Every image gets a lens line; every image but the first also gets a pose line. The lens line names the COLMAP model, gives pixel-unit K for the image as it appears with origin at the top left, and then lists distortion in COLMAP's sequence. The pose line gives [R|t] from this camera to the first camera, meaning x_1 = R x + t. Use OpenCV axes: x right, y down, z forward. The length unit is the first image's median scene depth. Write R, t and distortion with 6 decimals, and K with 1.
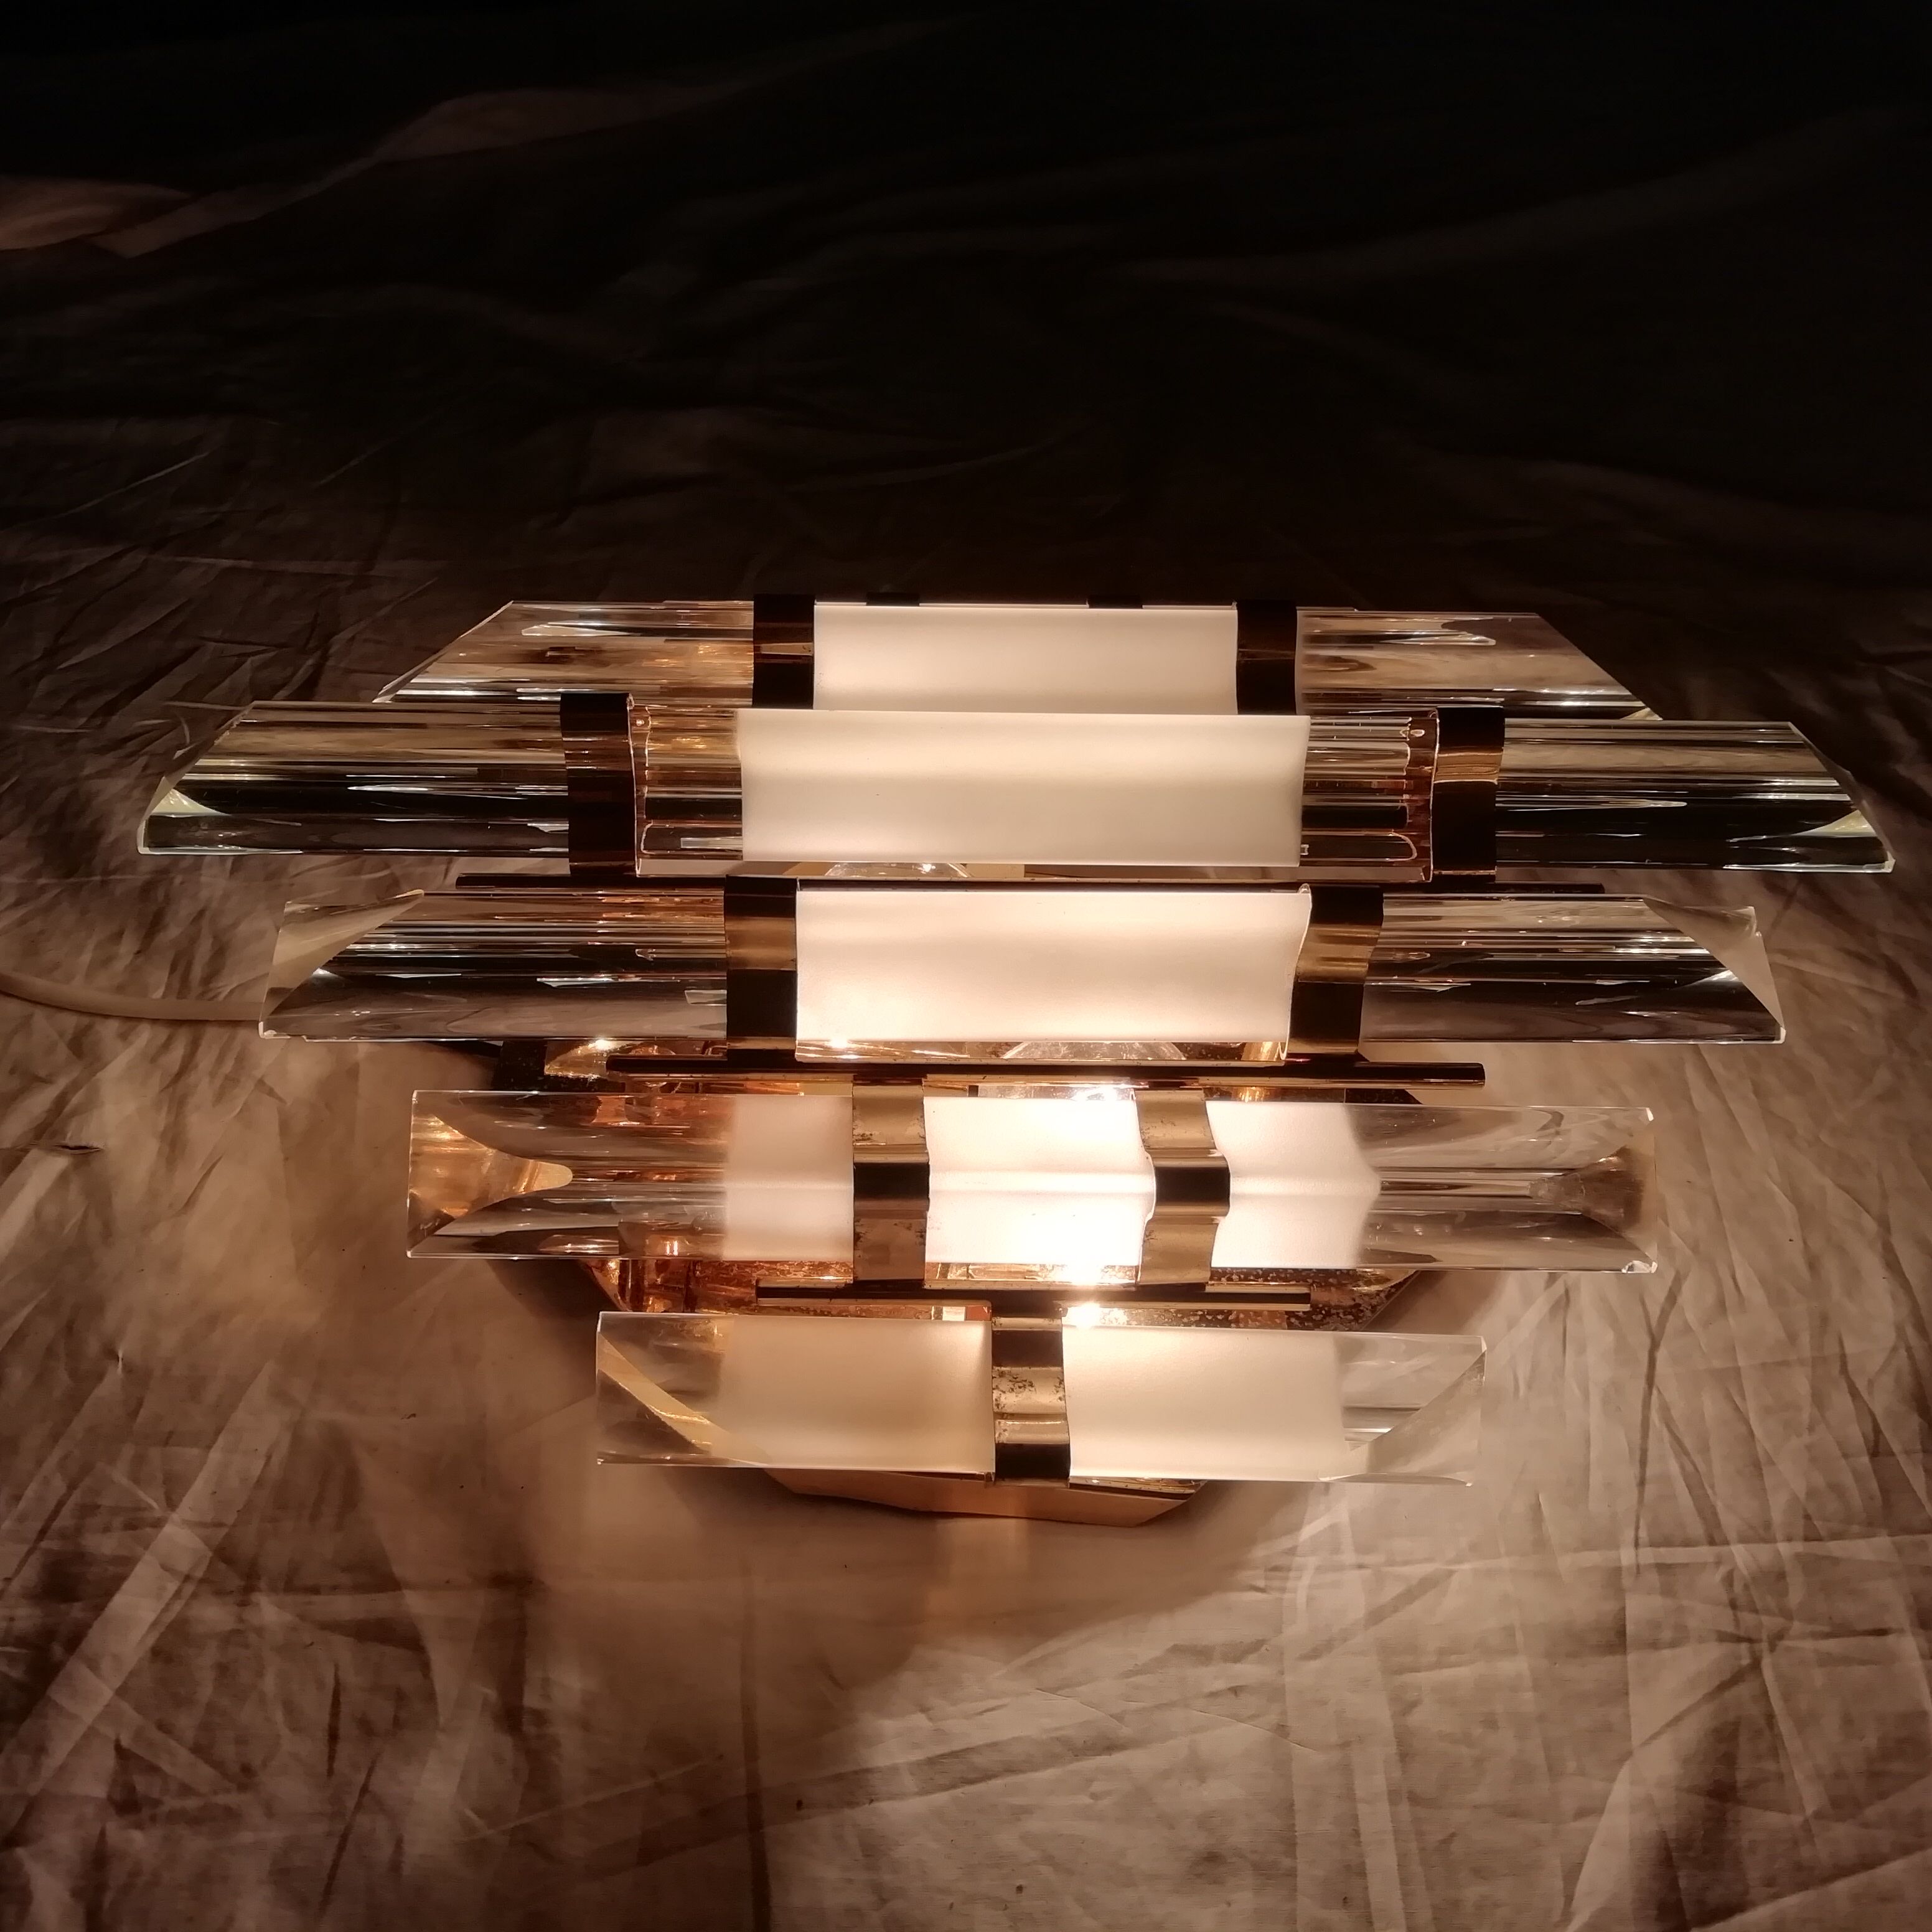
lens RADIAL K [[1956.6, 0, 966.0], [0, 1956.6, 966.0], [0, 0, 1]] dist [0.002148, 0.005482]
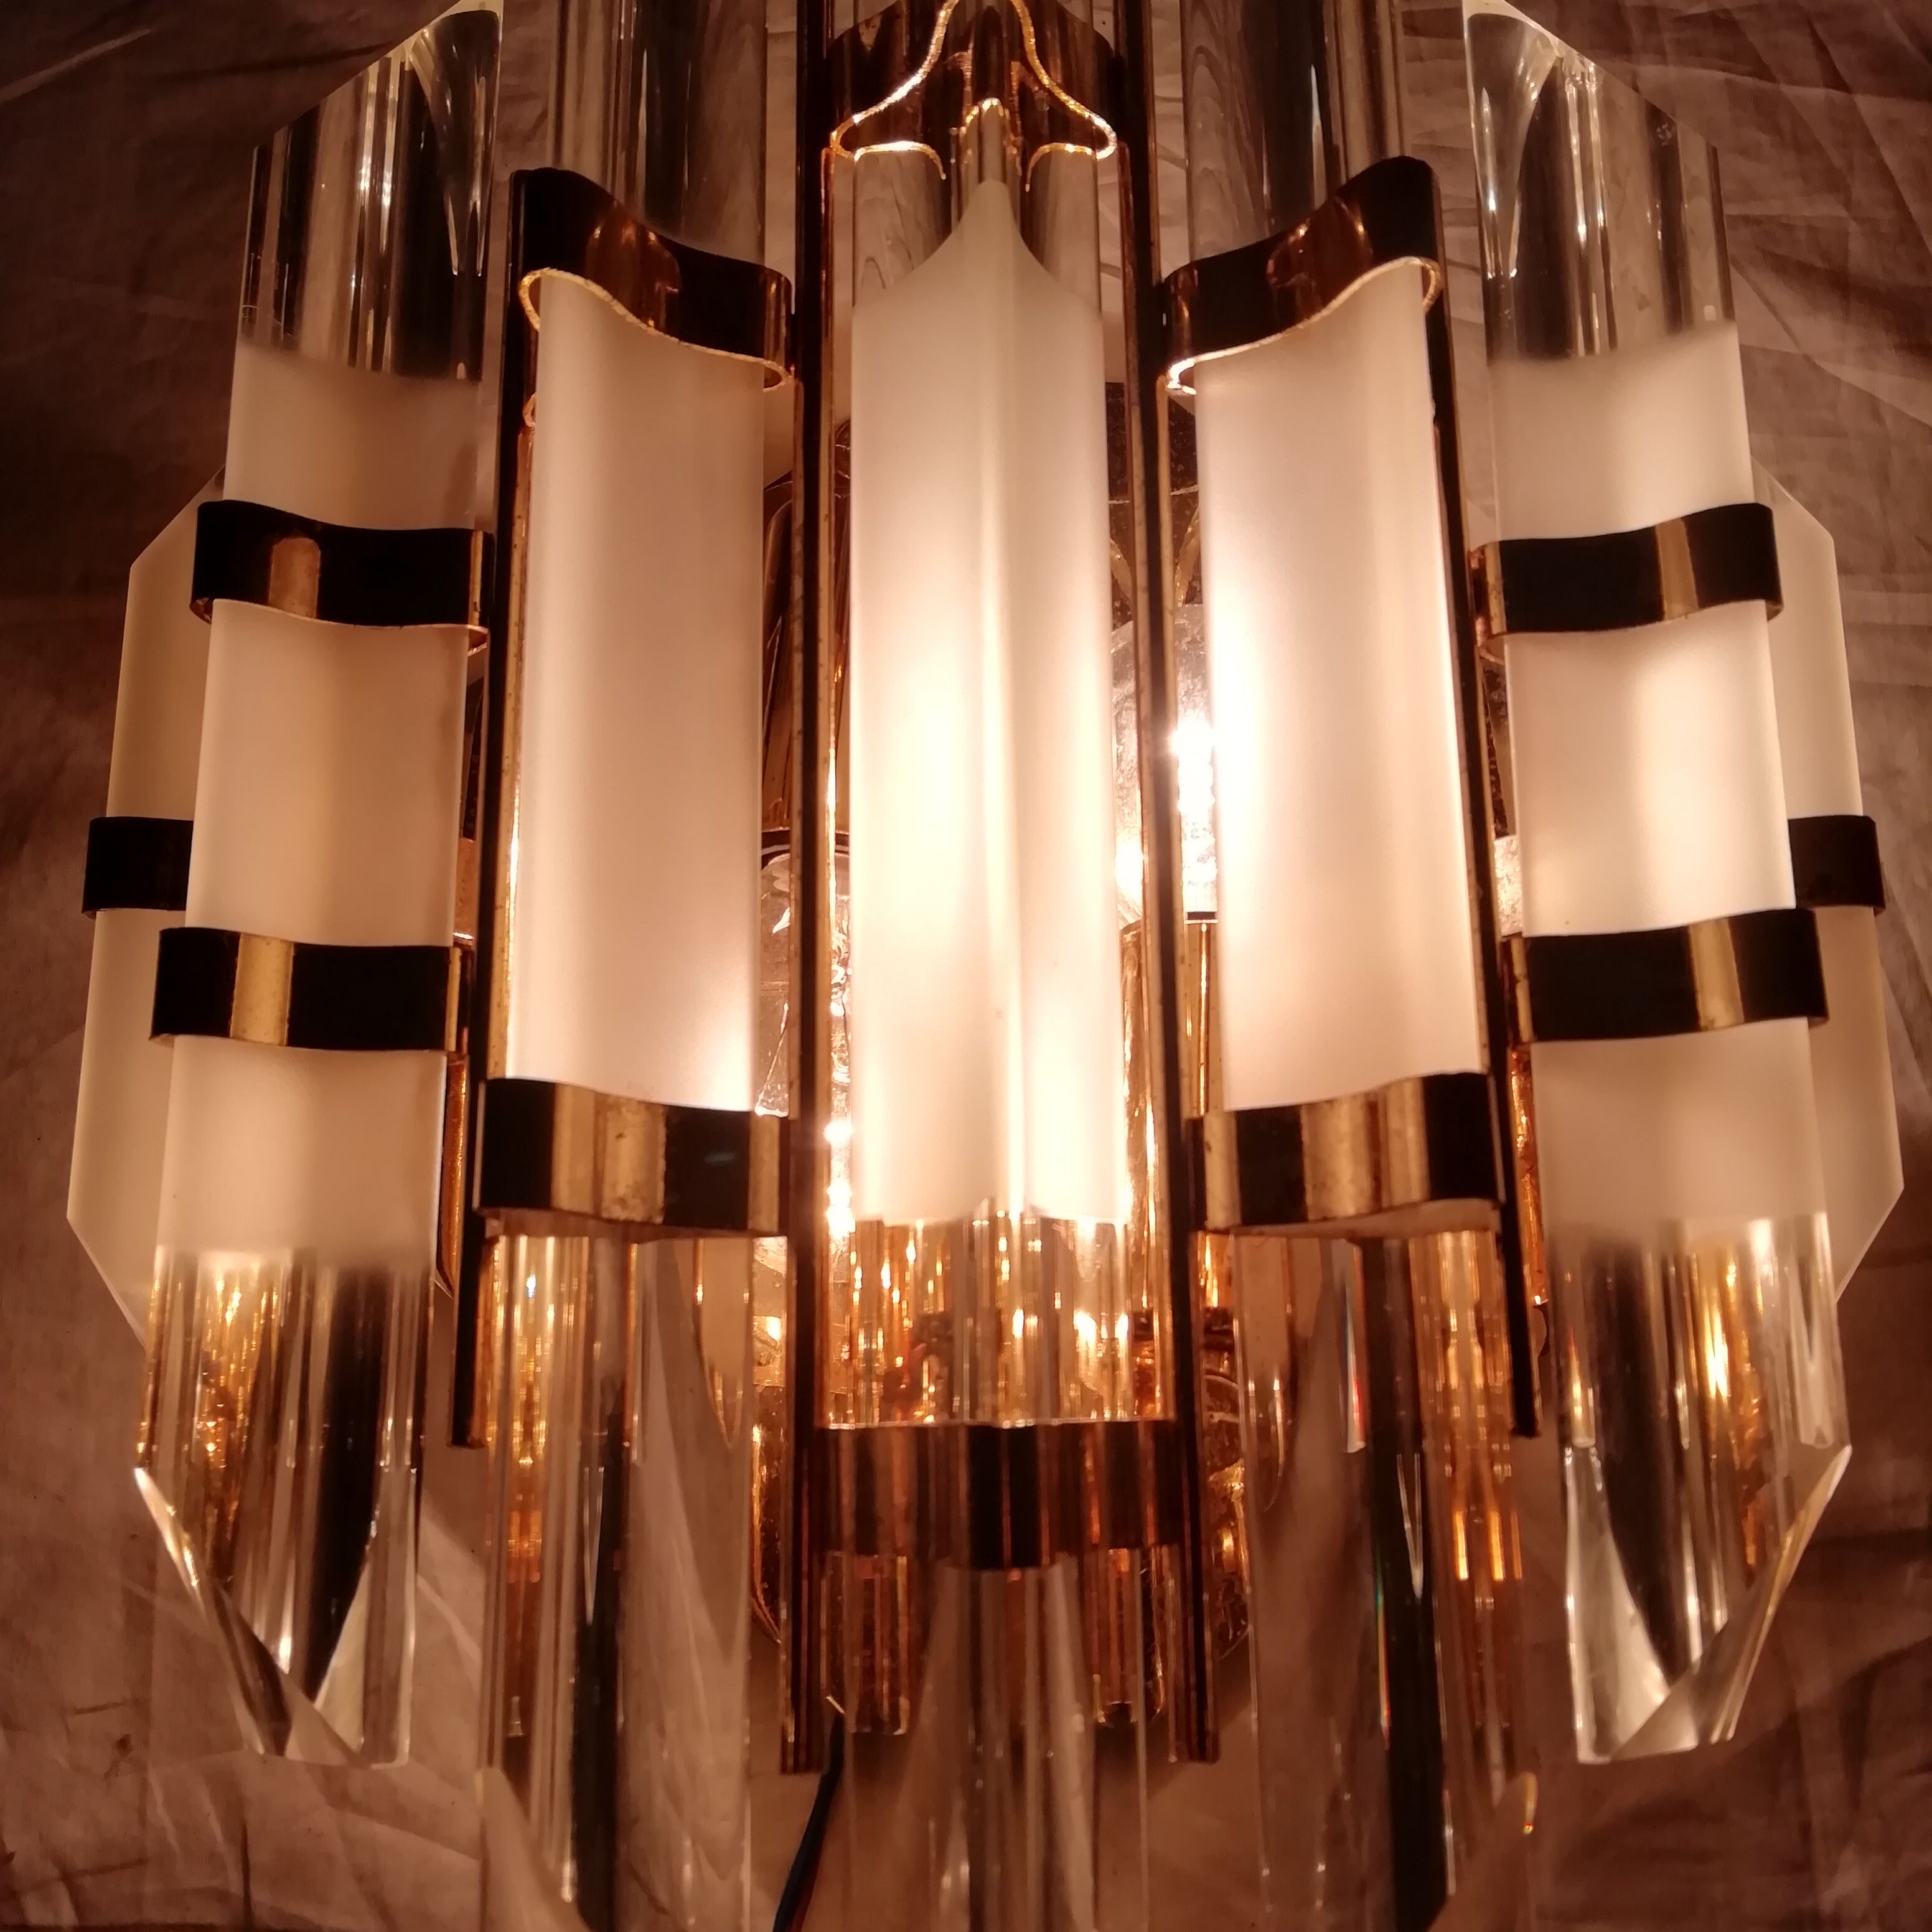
lens RADIAL K [[1956.6, 0, 966.0], [0, 1956.6, 966.0], [0, 0, 1]] dist [0.002148, 0.005482]
pose [[0.012280, -0.976581, 0.214800, -0.171501], [0.665742, 0.168267, 0.726962, -0.531528], [-0.746081, 0.134074, 0.652217, 0.704823]]
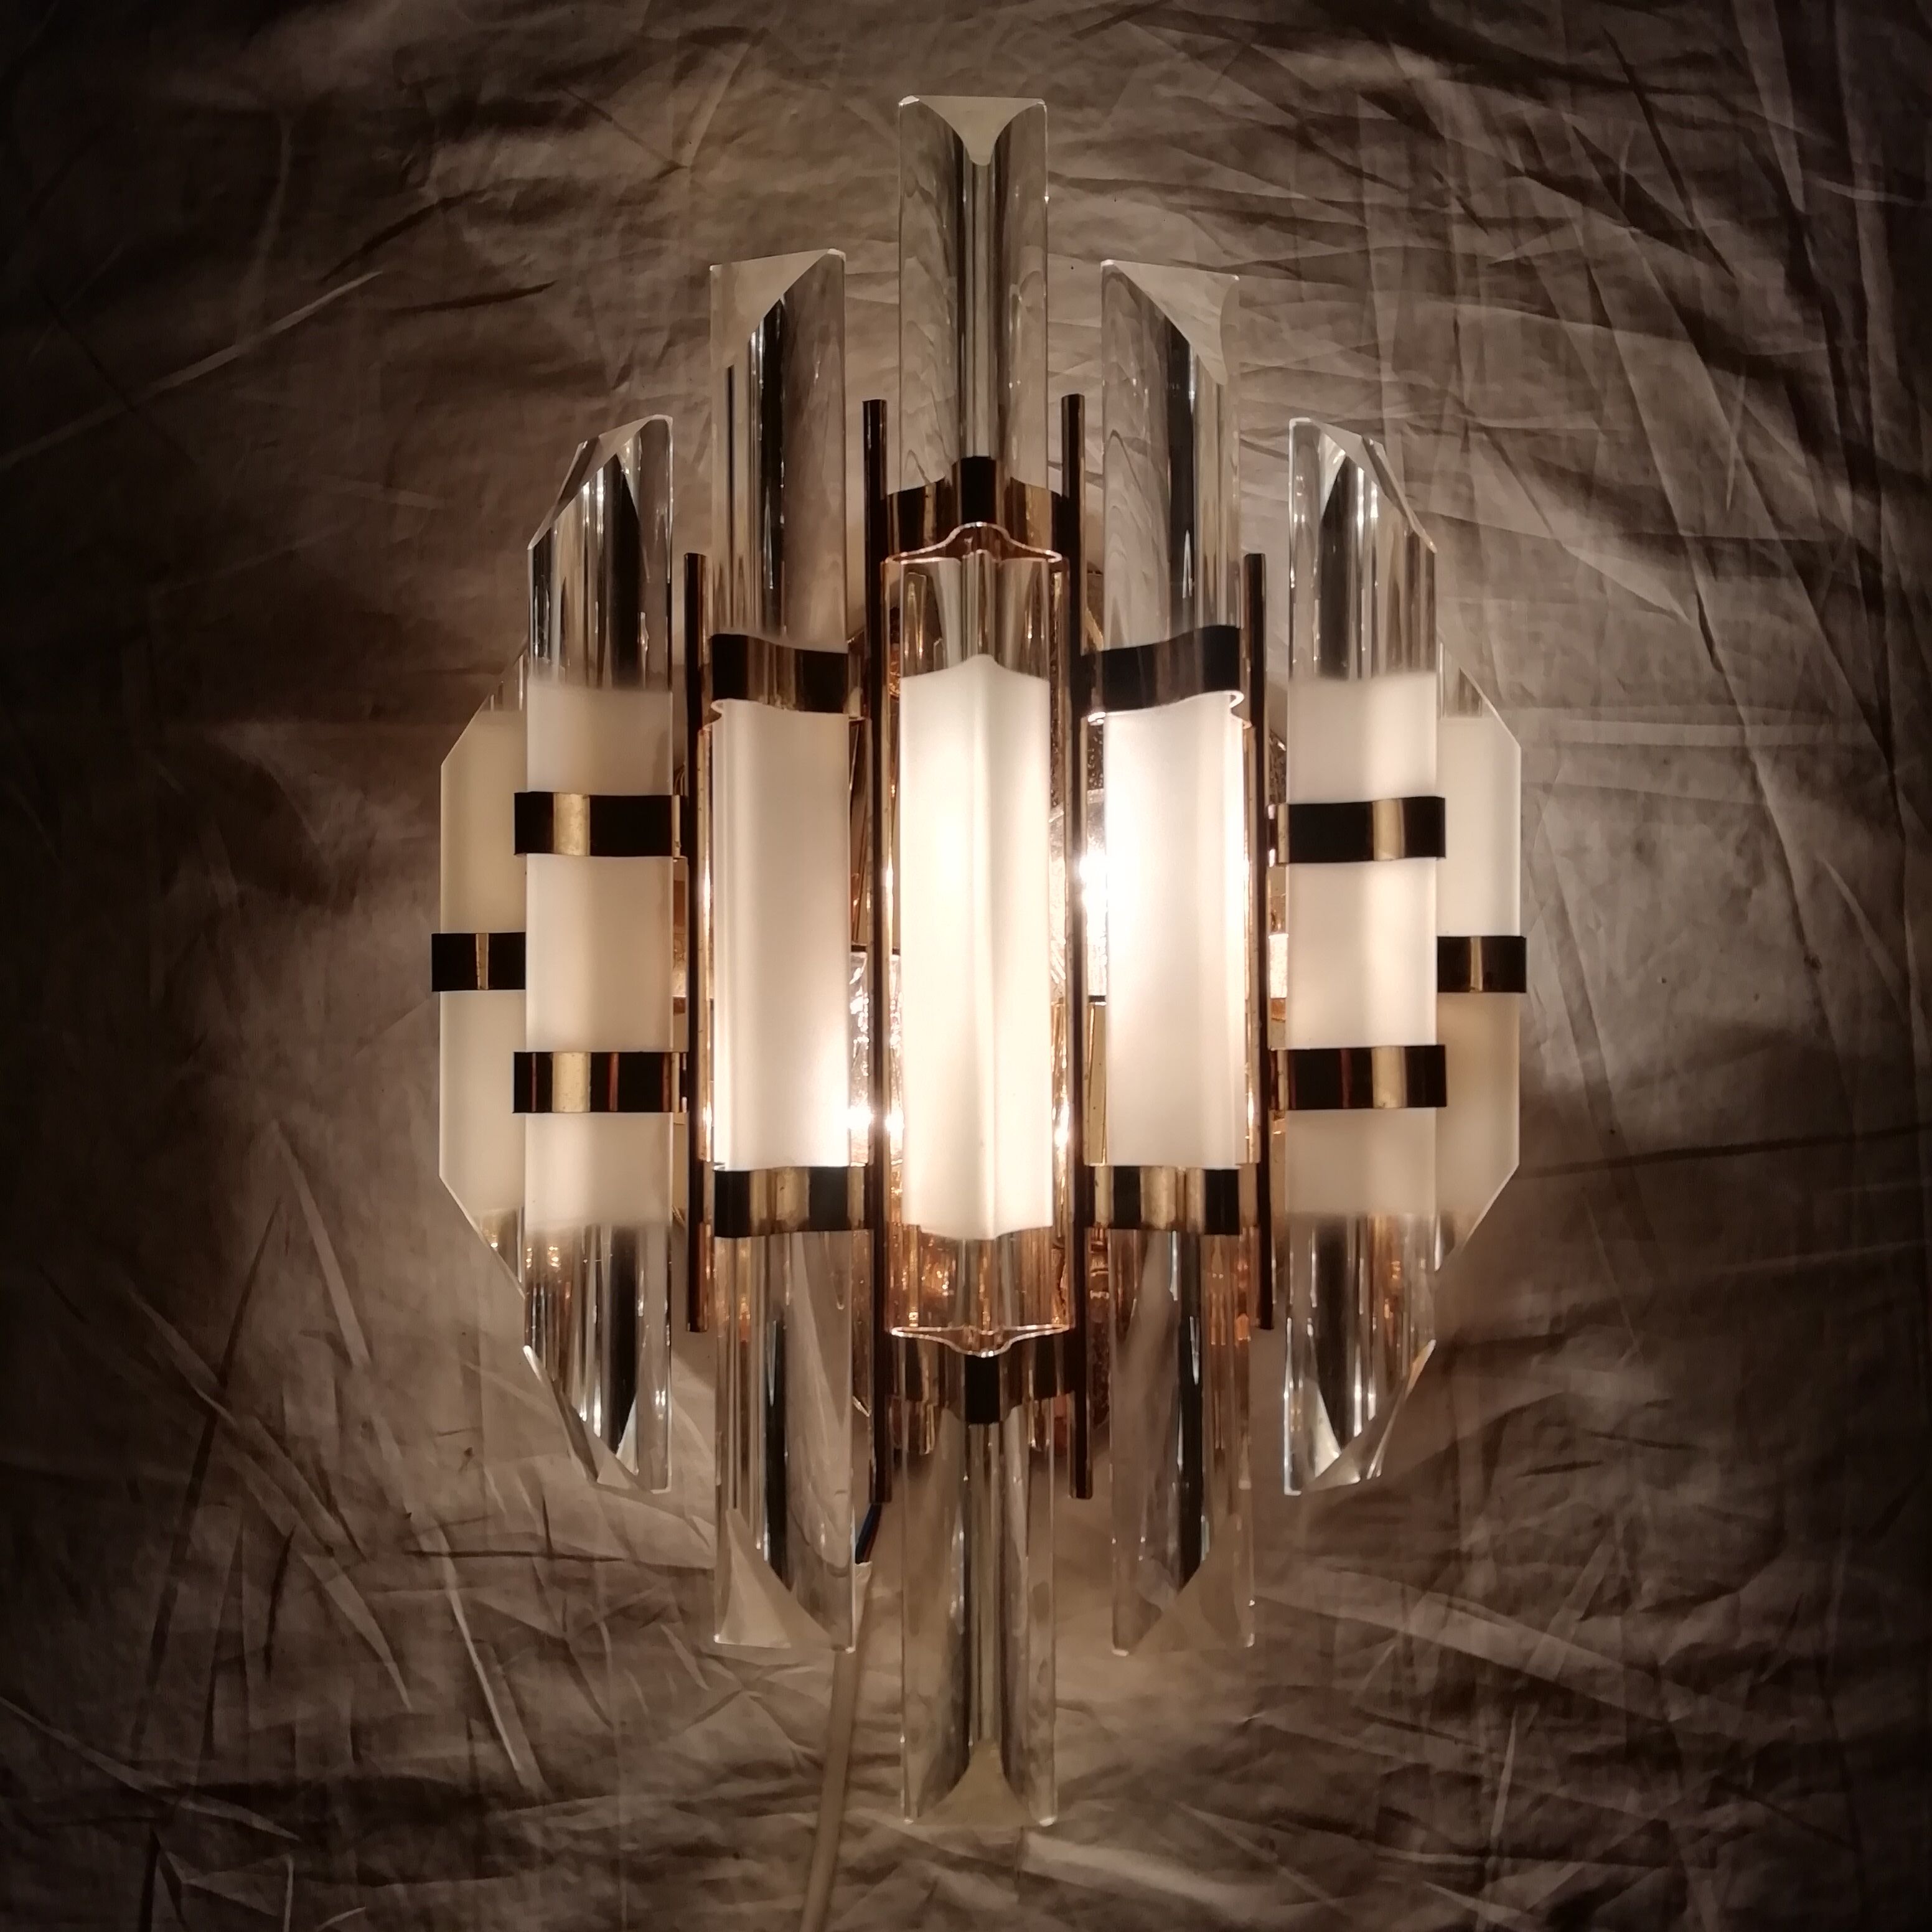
lens RADIAL K [[1940.0, 0, 966.0], [0, 1940.0, 966.0], [0, 0, 1]] dist [0.053065, -0.080876]
pose [[0.017984, -0.999785, 0.010326, 0.012777], [0.668314, 0.019702, 0.743618, -0.902103], [-0.743662, -0.006472, 0.668525, 0.372257]]
